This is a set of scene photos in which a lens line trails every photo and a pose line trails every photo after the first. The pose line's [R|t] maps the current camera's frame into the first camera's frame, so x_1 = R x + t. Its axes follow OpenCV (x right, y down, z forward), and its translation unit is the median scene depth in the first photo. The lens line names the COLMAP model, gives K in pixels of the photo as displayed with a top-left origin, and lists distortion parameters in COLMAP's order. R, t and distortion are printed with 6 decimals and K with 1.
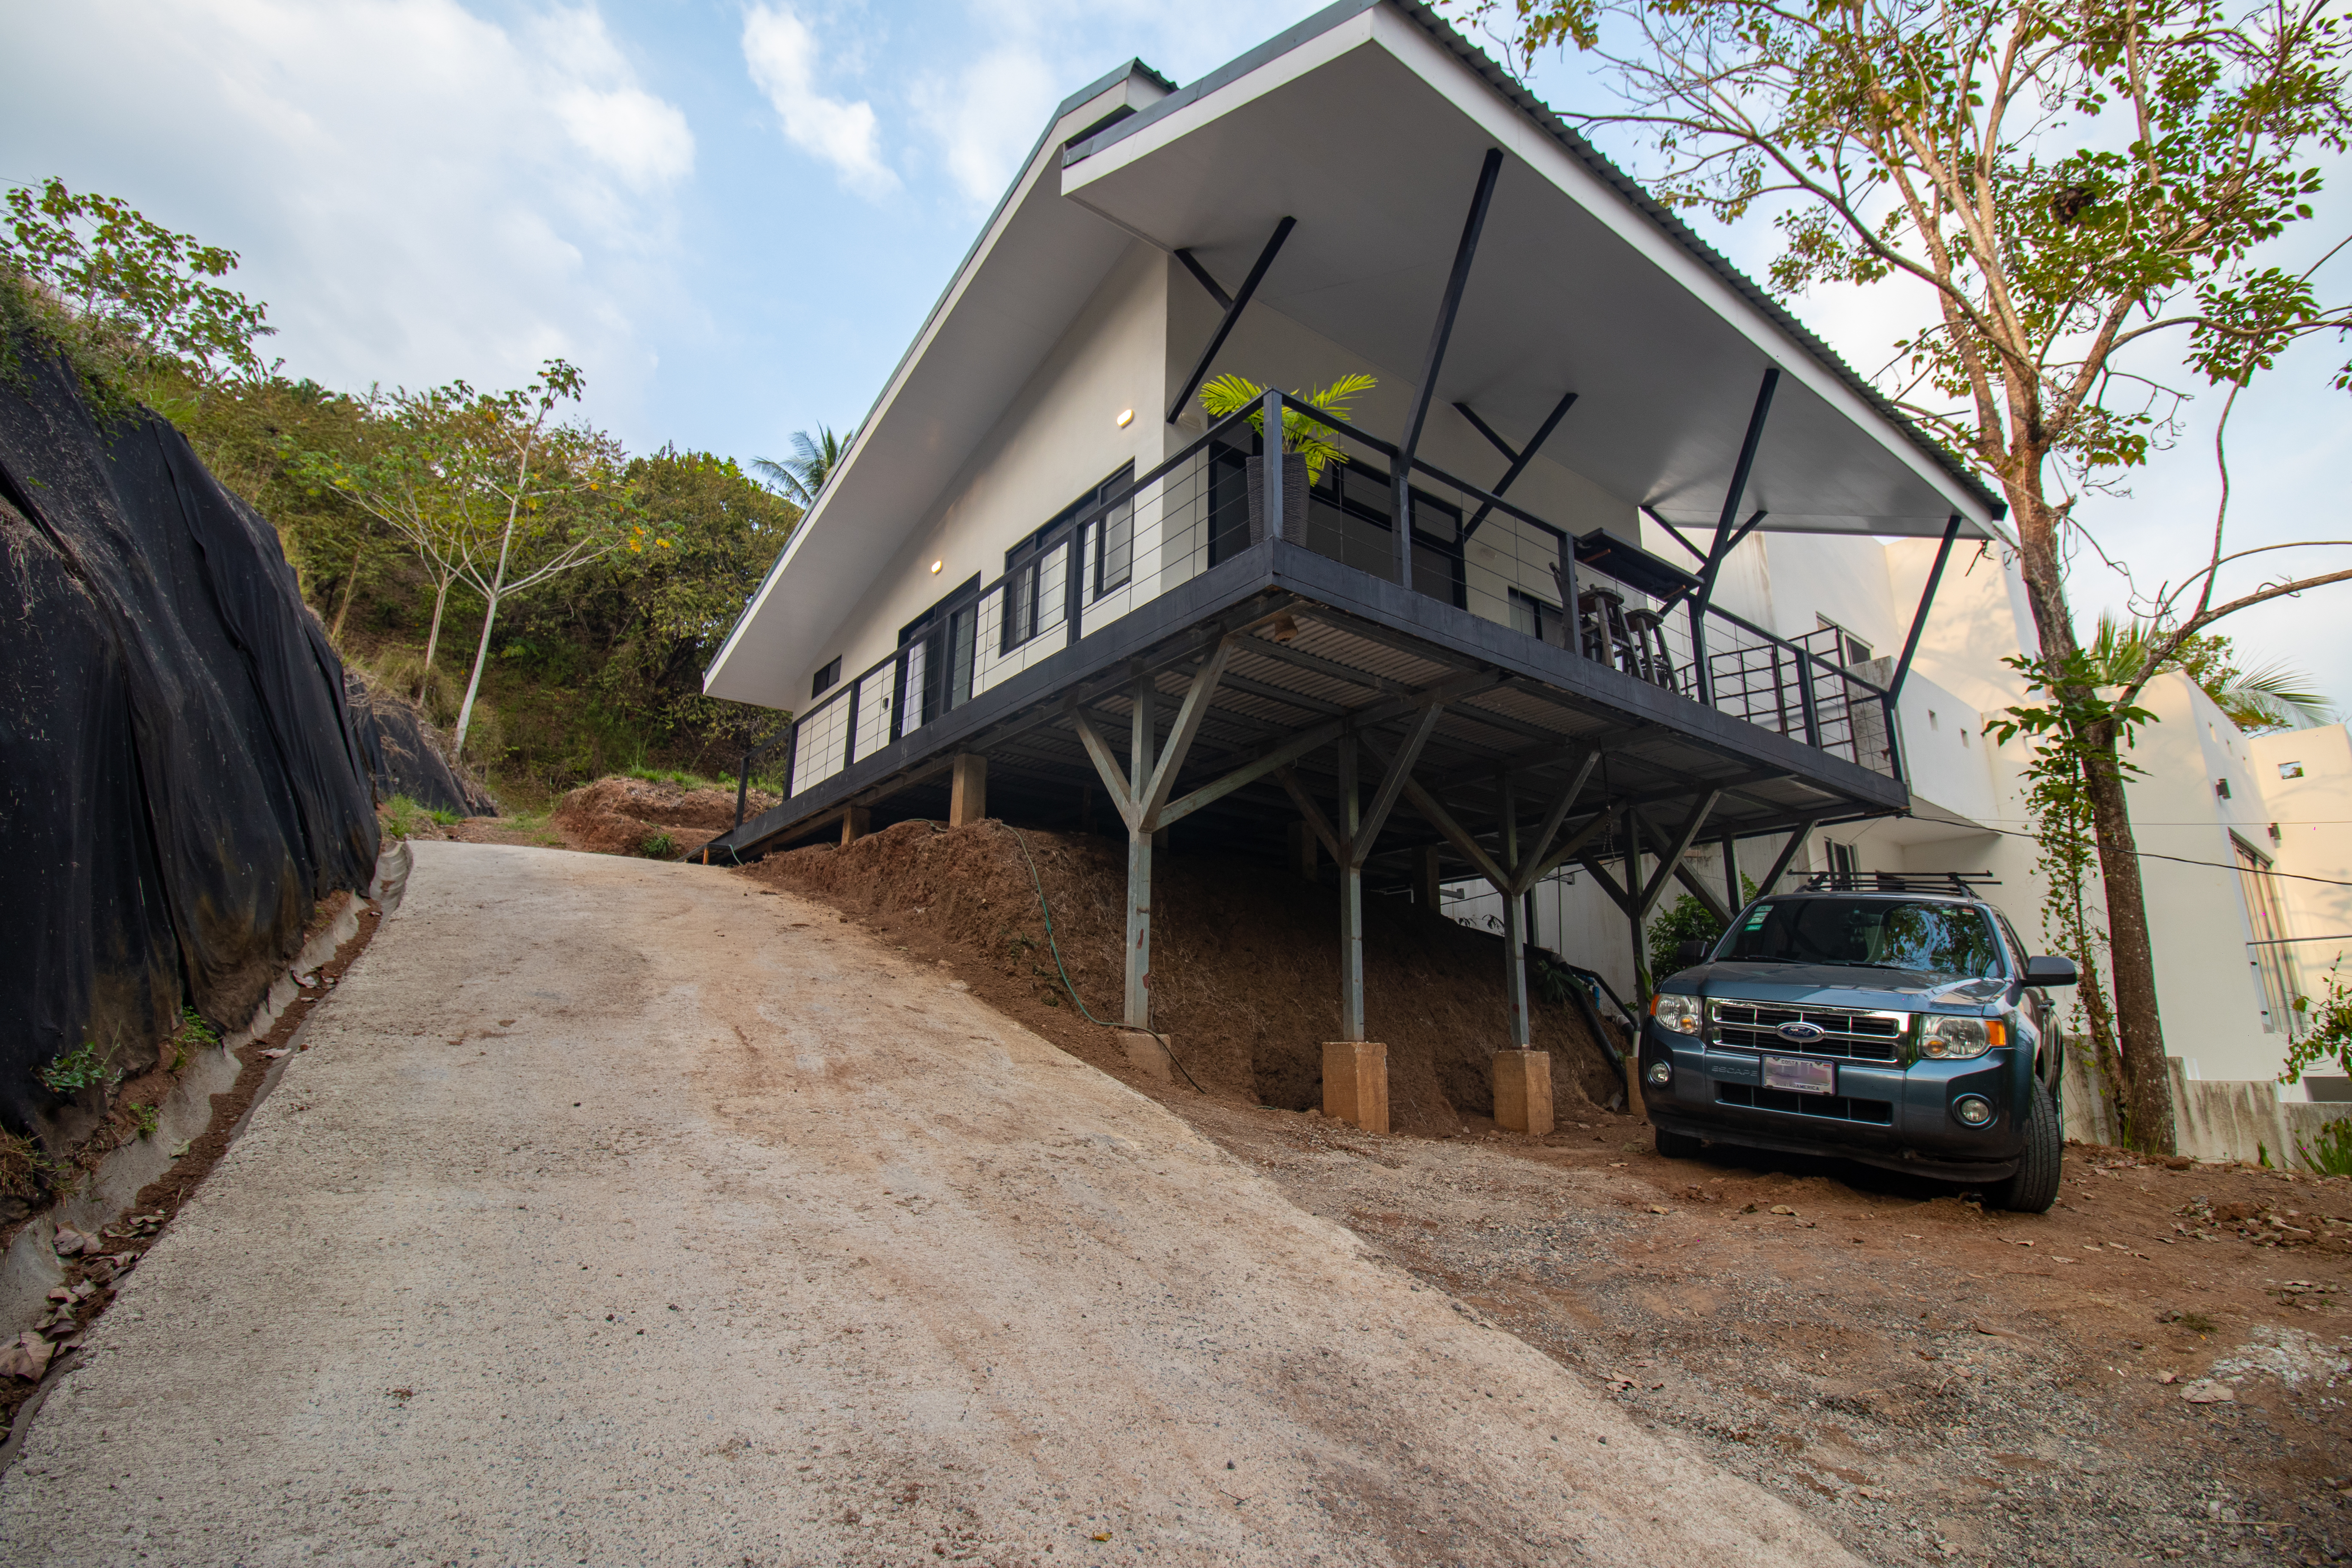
lens RADIAL K [[1093.0, 0, 1187.7], [0, 1093.0, 787.3], [0, 0, 1]] dist [-0.019897, -0.002597]
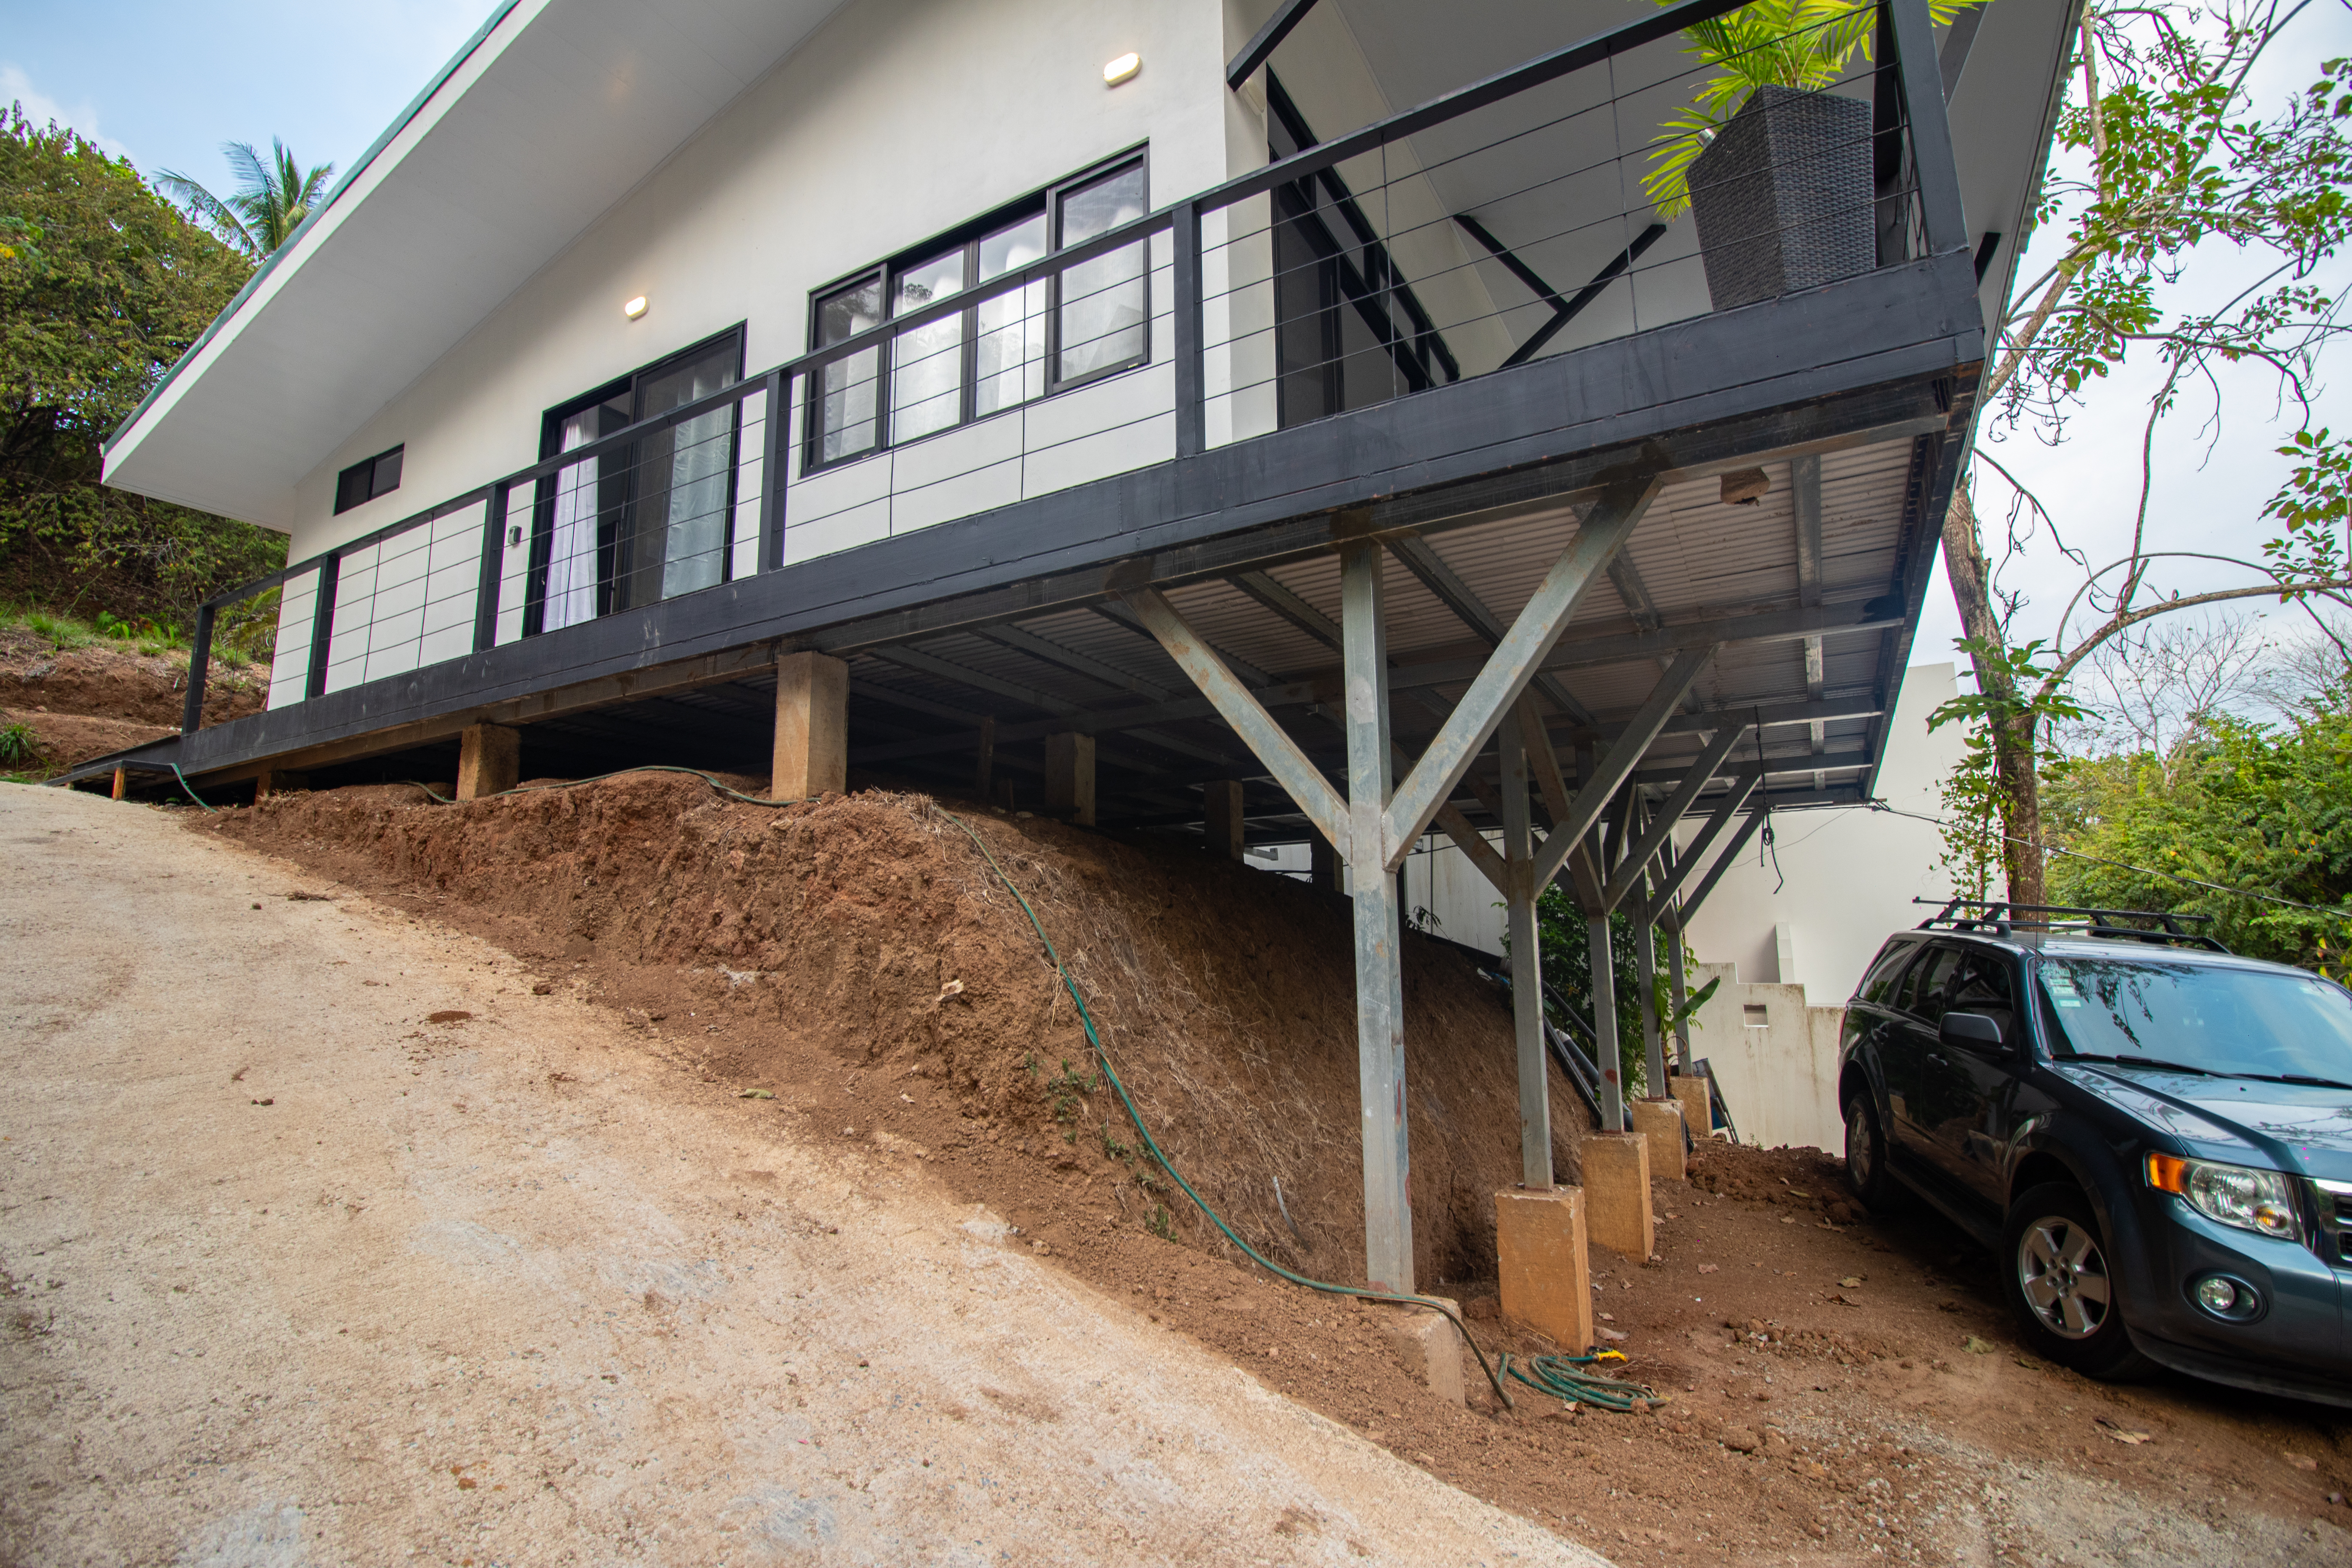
lens RADIAL K [[1093.0, 0, 1172.4], [0, 1093.0, 789.7], [0, 0, 1]] dist [-0.019897, -0.002597]
pose [[0.923639, 0.037690, 0.381407, -0.157983], [-0.072376, 0.994400, 0.077003, -0.012022], [-0.376369, -0.098728, 0.921195, 0.306135]]
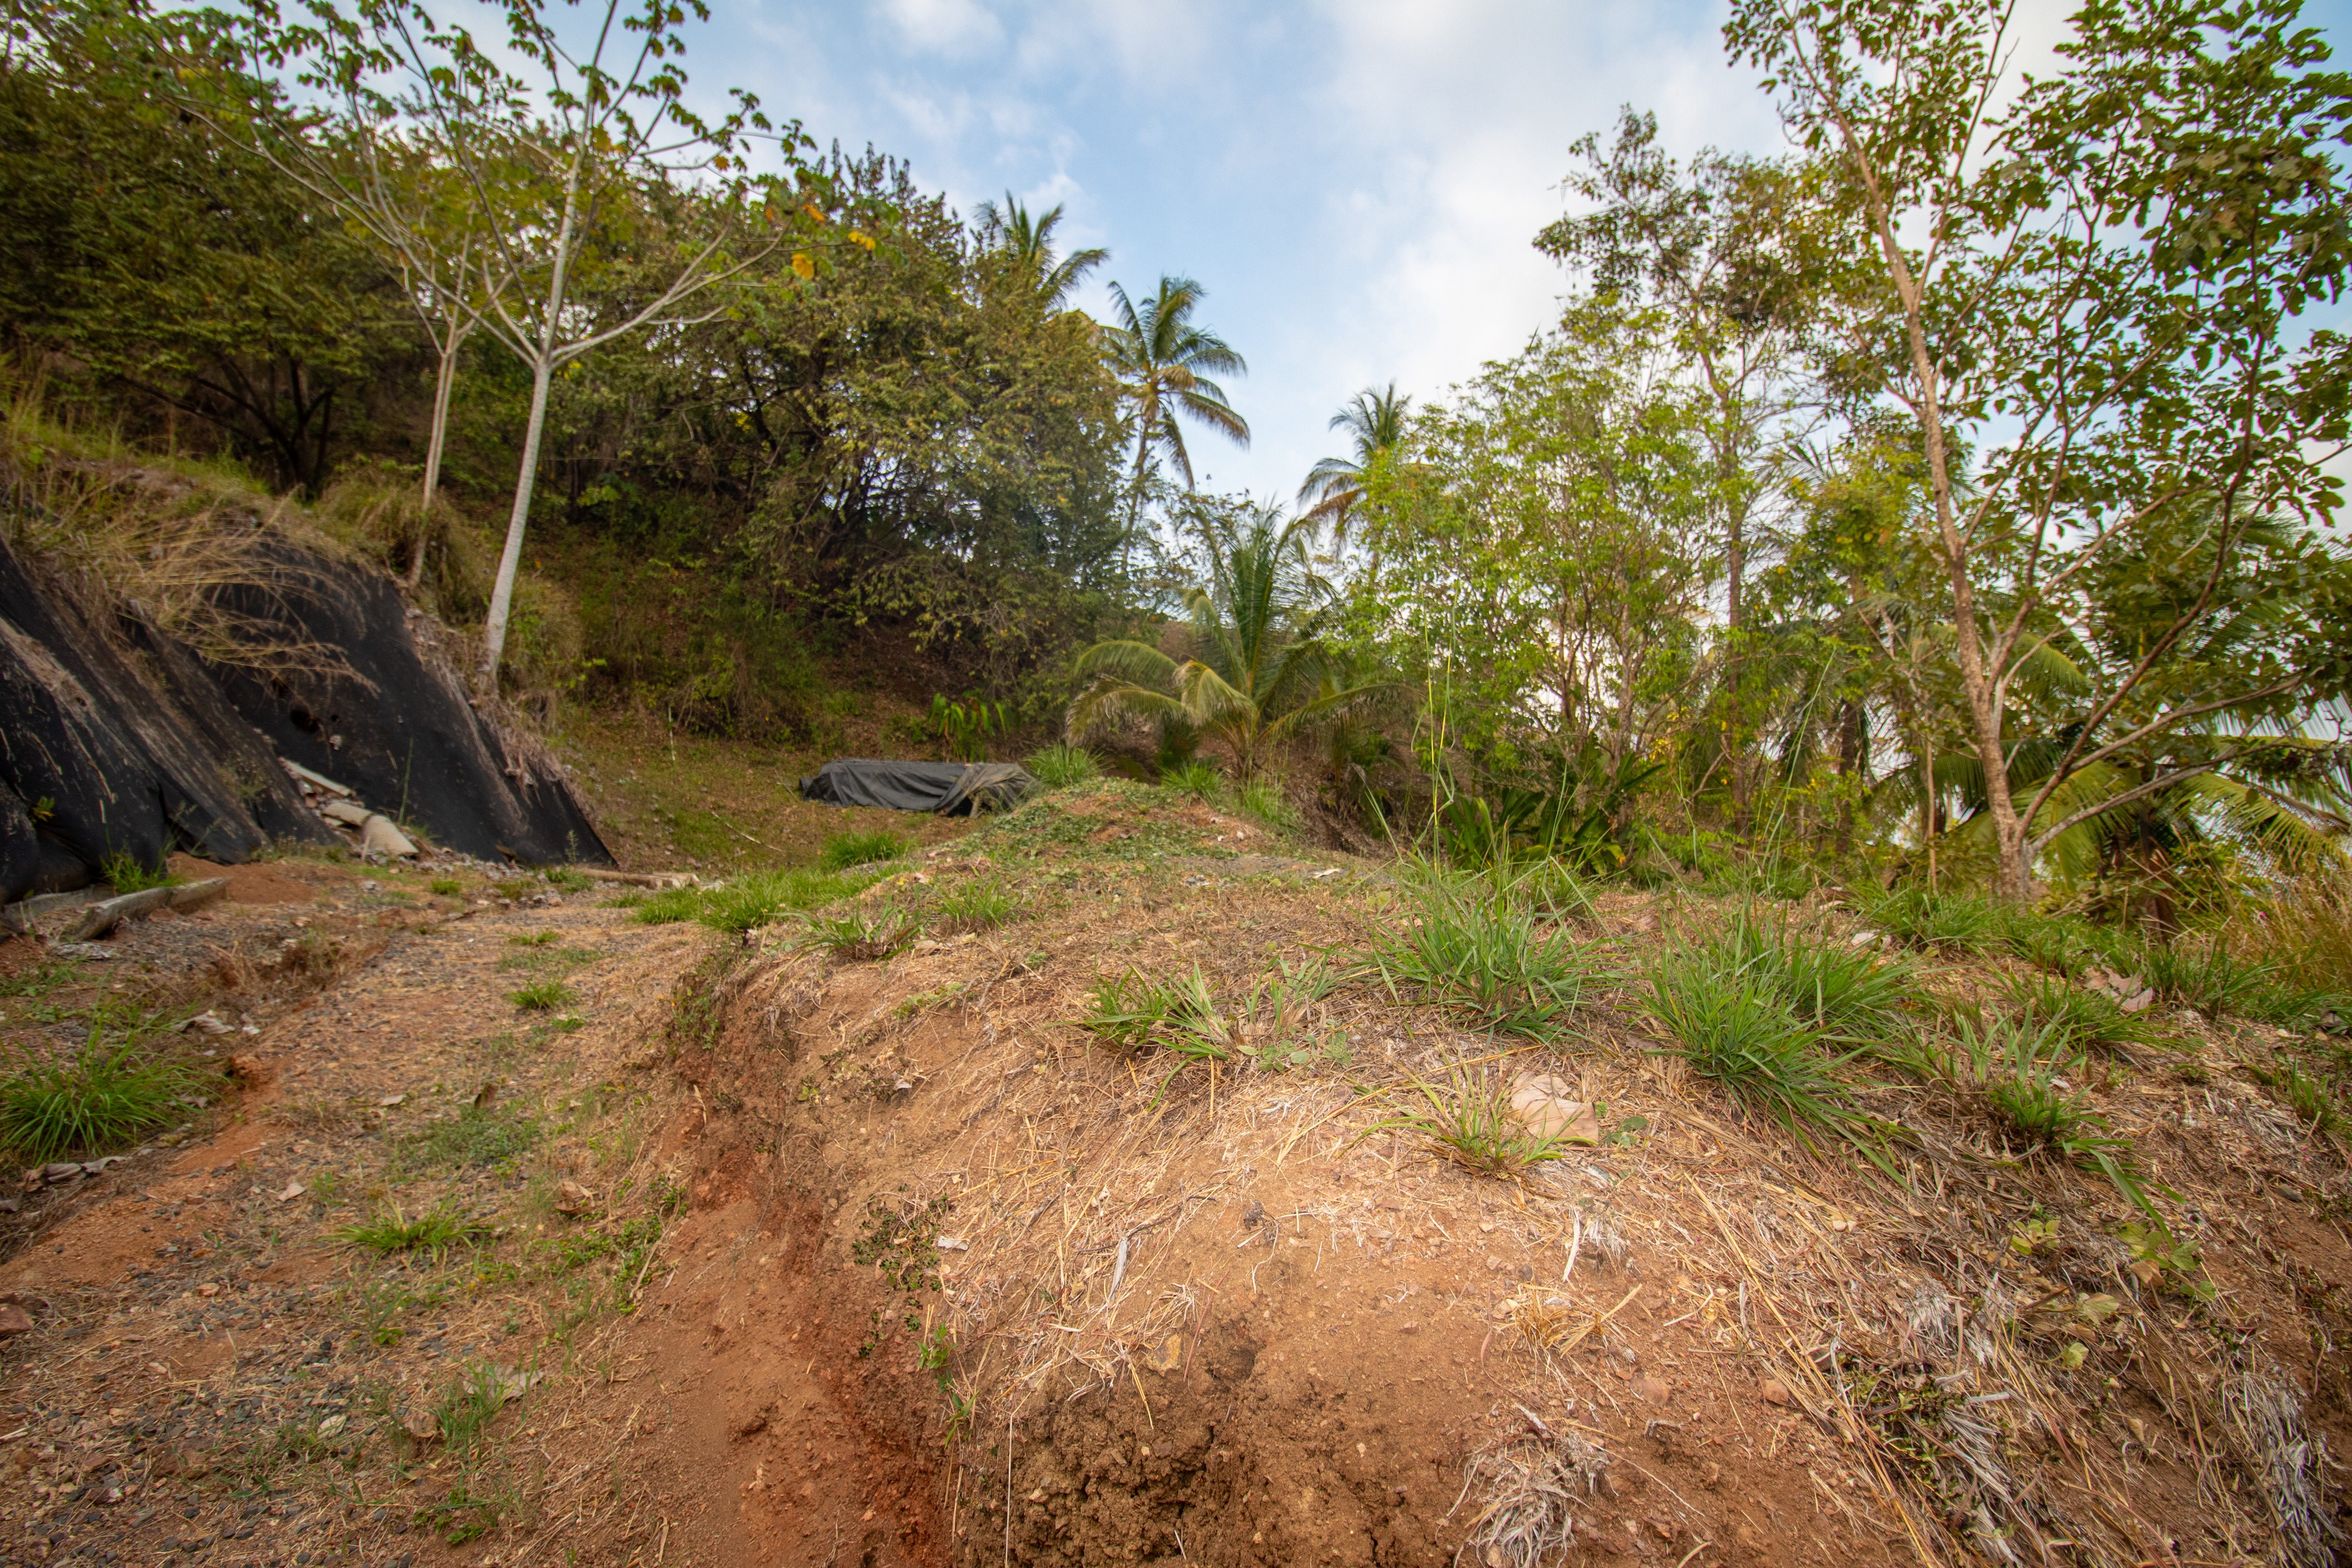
lens RADIAL K [[1093.0, 0, 1172.8], [0, 1093.0, 768.4], [0, 0, 1]] dist [-0.019897, -0.002597]
pose [[0.994747, -0.006960, -0.102123, -0.691059], [0.014499, 0.997207, 0.073271, -0.045408], [0.101328, -0.074367, 0.992070, 1.188133]]
